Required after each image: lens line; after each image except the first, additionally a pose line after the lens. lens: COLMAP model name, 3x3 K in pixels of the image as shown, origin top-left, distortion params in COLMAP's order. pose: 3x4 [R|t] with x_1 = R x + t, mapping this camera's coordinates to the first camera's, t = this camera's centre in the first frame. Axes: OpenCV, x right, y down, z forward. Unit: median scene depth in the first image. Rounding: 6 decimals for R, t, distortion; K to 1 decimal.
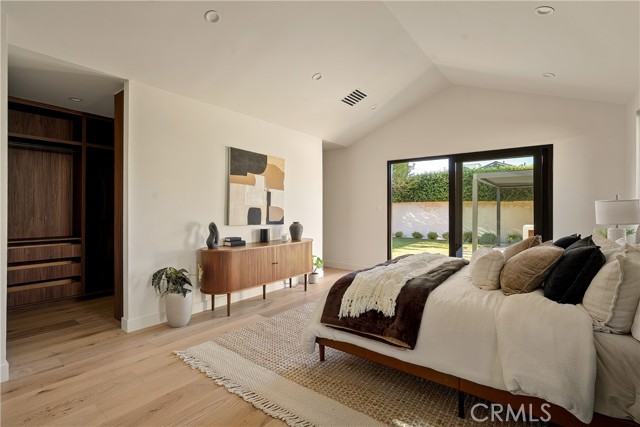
lens RADIAL K [[307.5, 0, 318.6], [0, 307.5, 213.7], [0, 0, 1]] dist [0.004809, 0.000268]
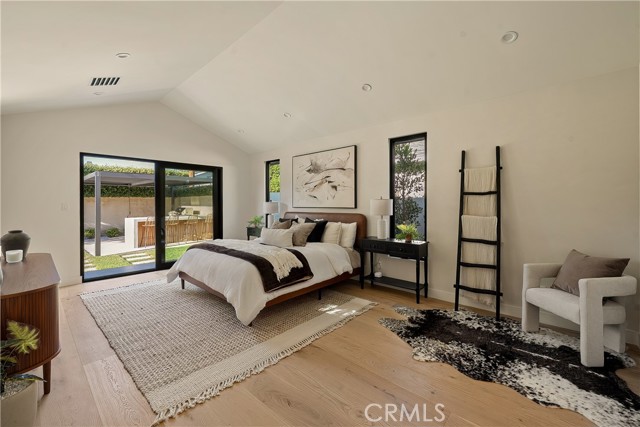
lens RADIAL K [[260.8, 0, 319.0], [0, 260.8, 206.7], [0, 0, 1]] dist [0.001658, 0.000065]
pose [[0.078731, -0.017192, 0.996748, -0.604652], [0.007530, 0.999833, 0.016650, -0.027757], [-0.996867, 0.006195, 0.078847, 0.346427]]
